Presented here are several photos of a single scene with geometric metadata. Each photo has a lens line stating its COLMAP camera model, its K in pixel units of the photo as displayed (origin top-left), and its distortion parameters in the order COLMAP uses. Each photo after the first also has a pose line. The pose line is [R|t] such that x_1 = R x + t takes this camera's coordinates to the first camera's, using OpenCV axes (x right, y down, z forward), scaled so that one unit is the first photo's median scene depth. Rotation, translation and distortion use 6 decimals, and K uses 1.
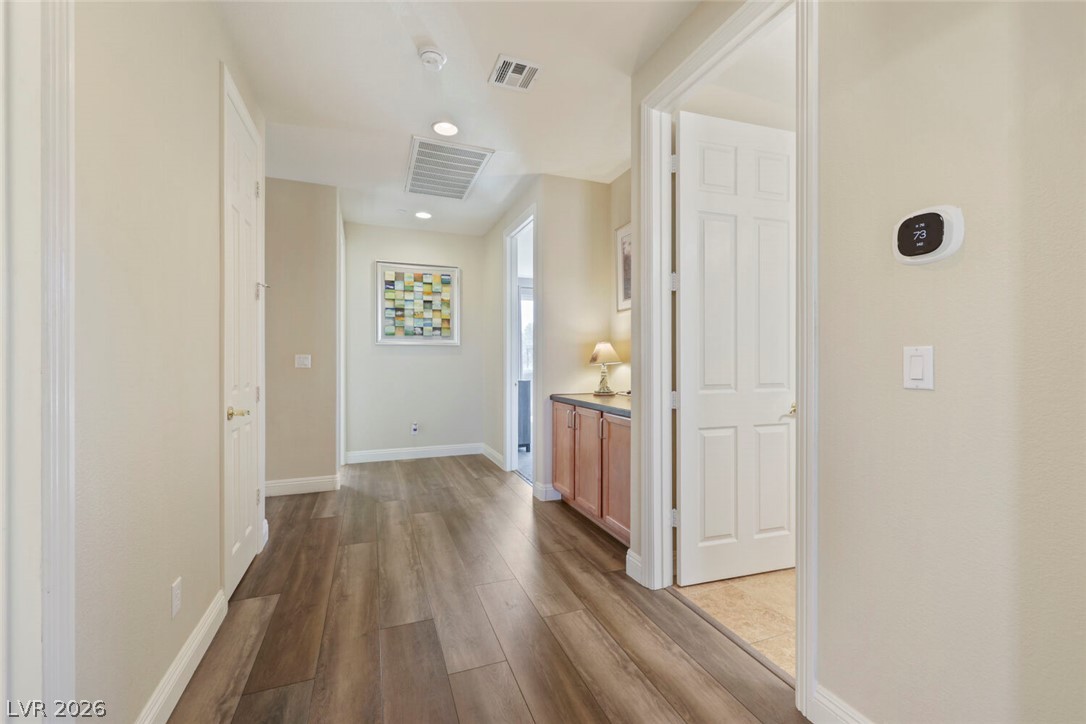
lens RADIAL K [[442.0, 0, 543.3], [0, 442.0, 356.7], [0, 0, 1]] dist [0.000502, 0.000393]
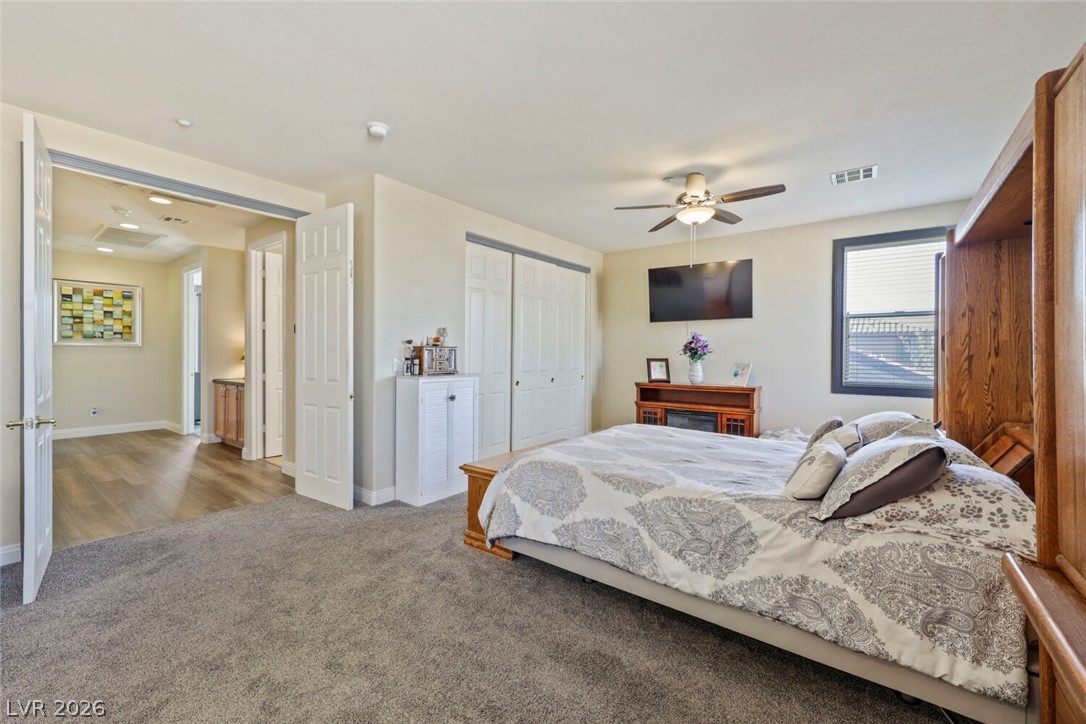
lens RADIAL K [[442.0, 0, 543.3], [0, 442.0, 356.7], [0, 0, 1]] dist [0.000502, 0.000393]
pose [[0.855171, 0.003169, 0.518336, 0.154849], [-0.008822, 0.999925, 0.008441, -0.017692], [-0.518270, -0.011791, 0.855136, -0.762483]]
